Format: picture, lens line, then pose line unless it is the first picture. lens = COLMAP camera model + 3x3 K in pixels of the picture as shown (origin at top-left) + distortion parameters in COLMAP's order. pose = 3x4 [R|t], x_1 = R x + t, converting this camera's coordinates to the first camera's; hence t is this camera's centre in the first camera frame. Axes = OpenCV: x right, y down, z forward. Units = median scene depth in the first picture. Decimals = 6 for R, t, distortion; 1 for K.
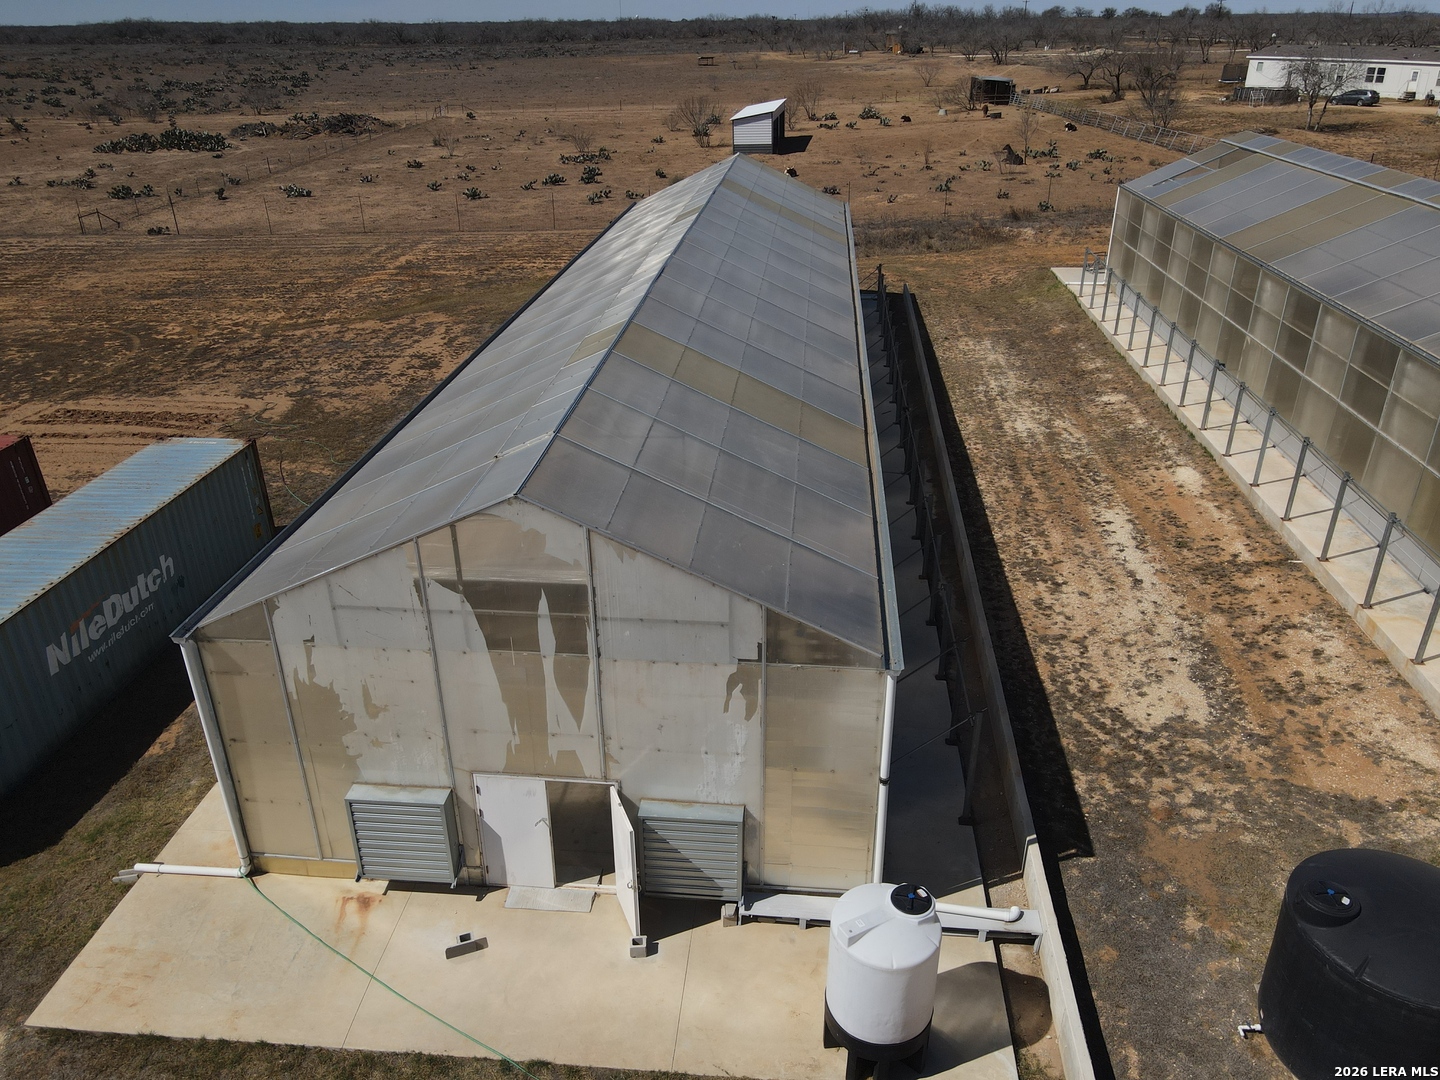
lens RADIAL K [[1057.2, 0, 714.0], [0, 1057.2, 544.1], [0, 0, 1]] dist [-0.002604, 0.027003]
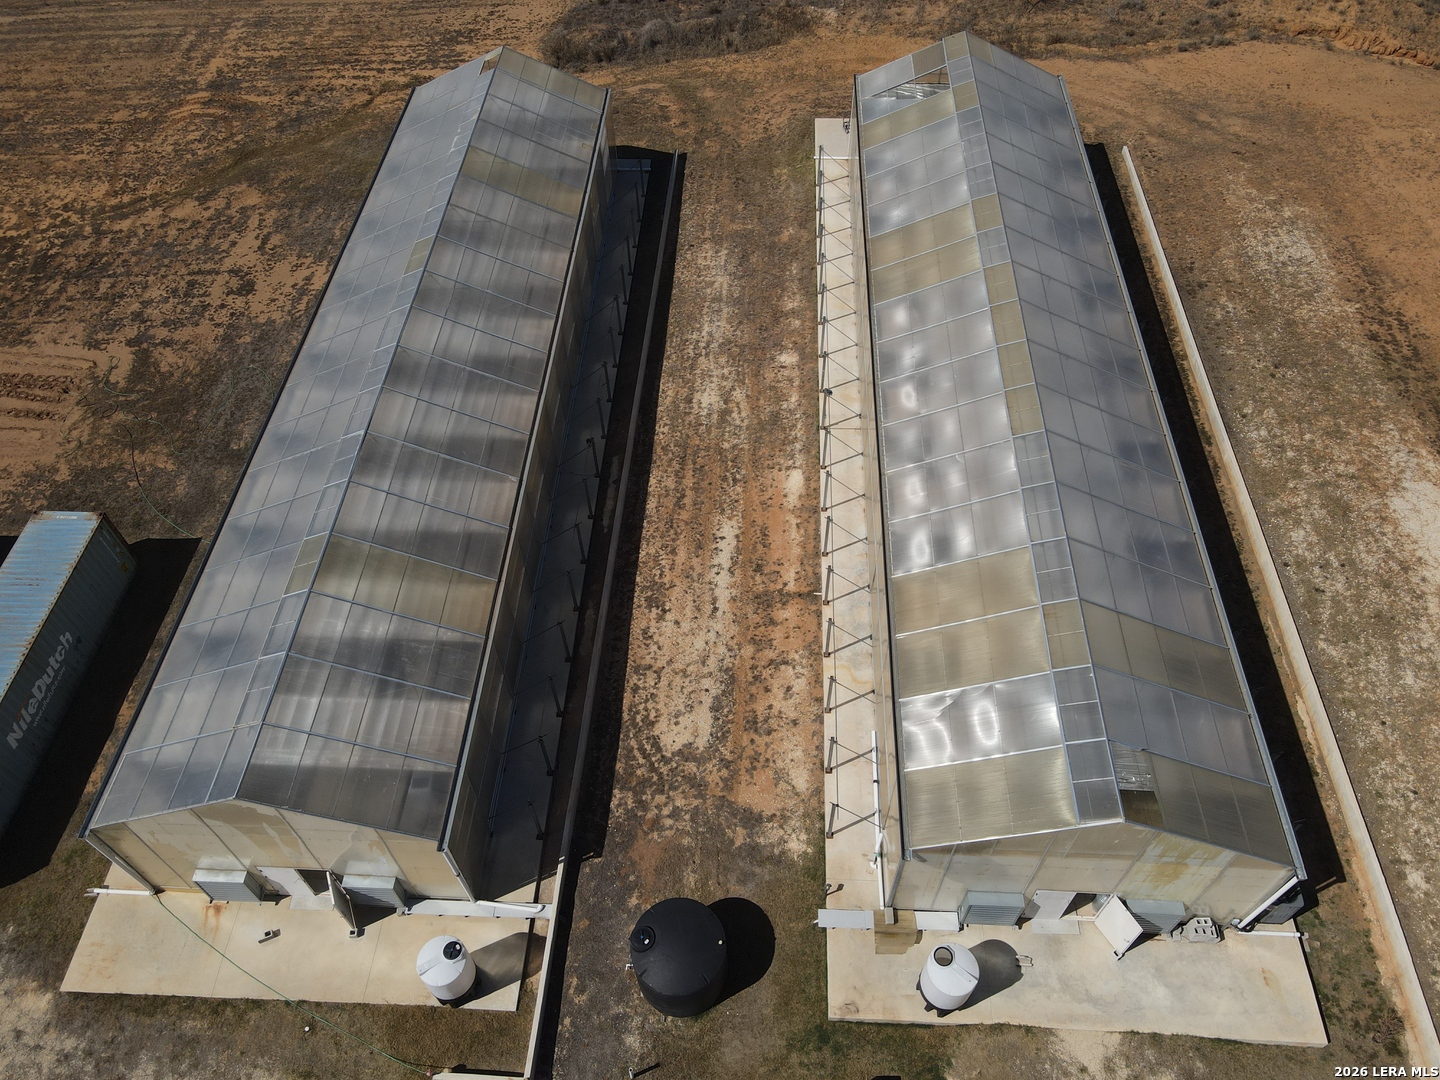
lens RADIAL K [[1057.2, 0, 714.0], [0, 1057.2, 544.1], [0, 0, 1]] dist [-0.002604, 0.027003]
pose [[0.998968, -0.040025, 0.021460, 0.300347], [0.027152, 0.905138, 0.424250, -0.565592], [-0.036405, -0.423230, 0.905291, -0.275832]]
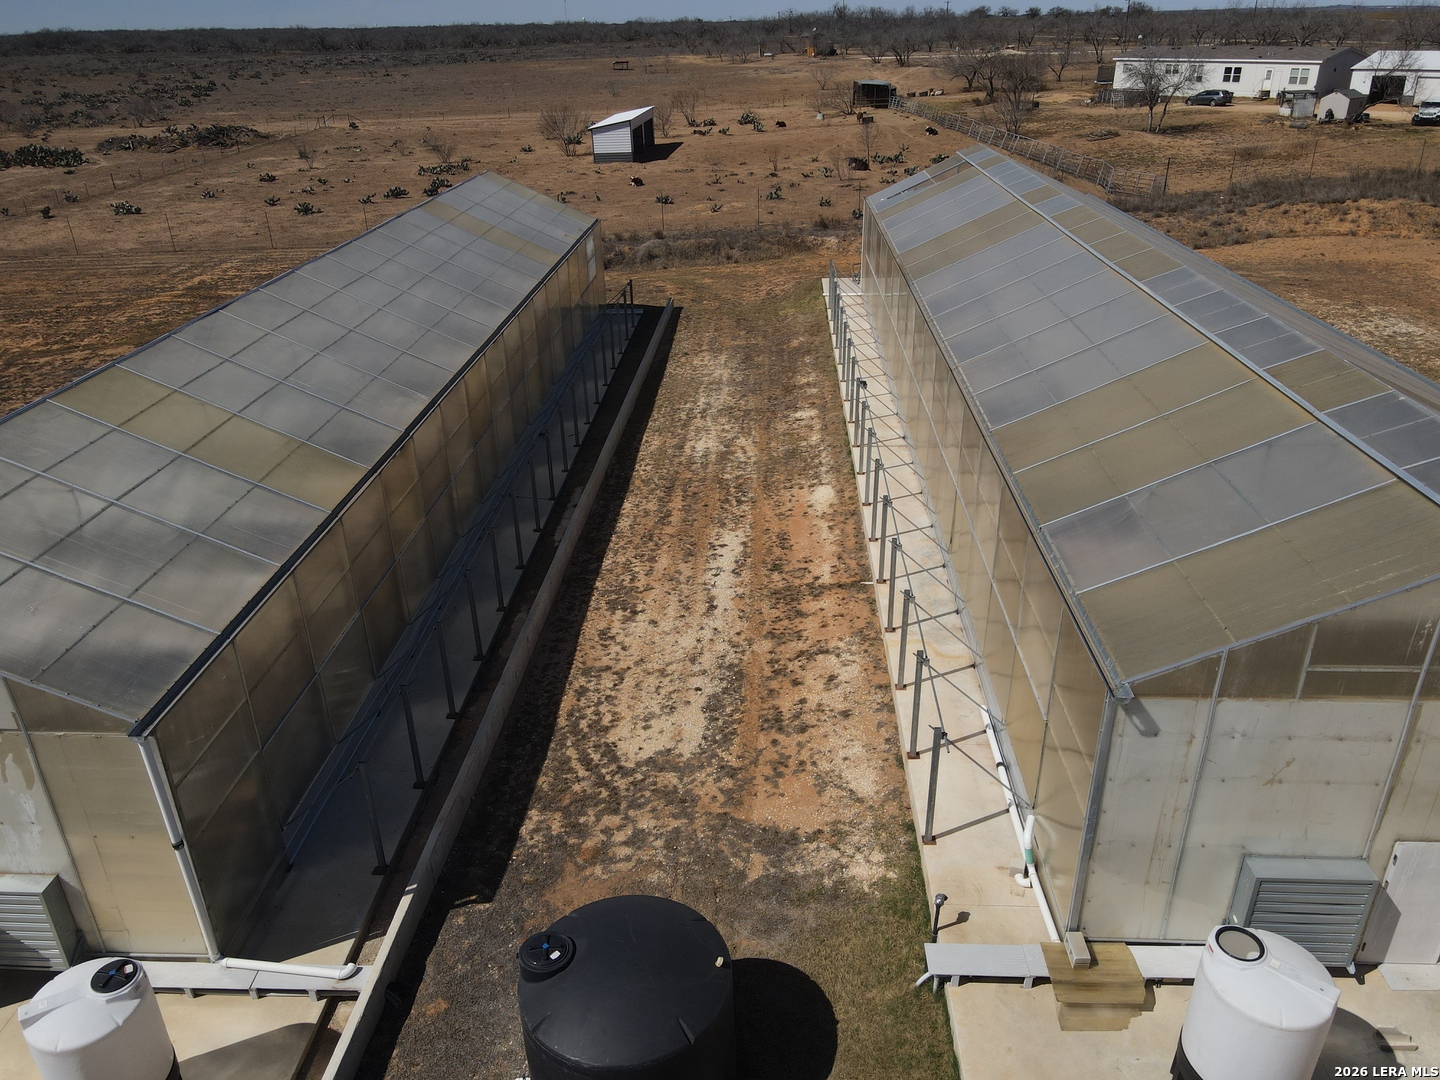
lens RADIAL K [[1057.2, 0, 714.0], [0, 1057.2, 544.1], [0, 0, 1]] dist [-0.002604, 0.027003]
pose [[0.999005, -0.028084, 0.034649, 0.299884], [0.028116, 0.999605, -0.000441, -0.019618], [-0.034623, 0.001414, 0.999399, -0.000978]]
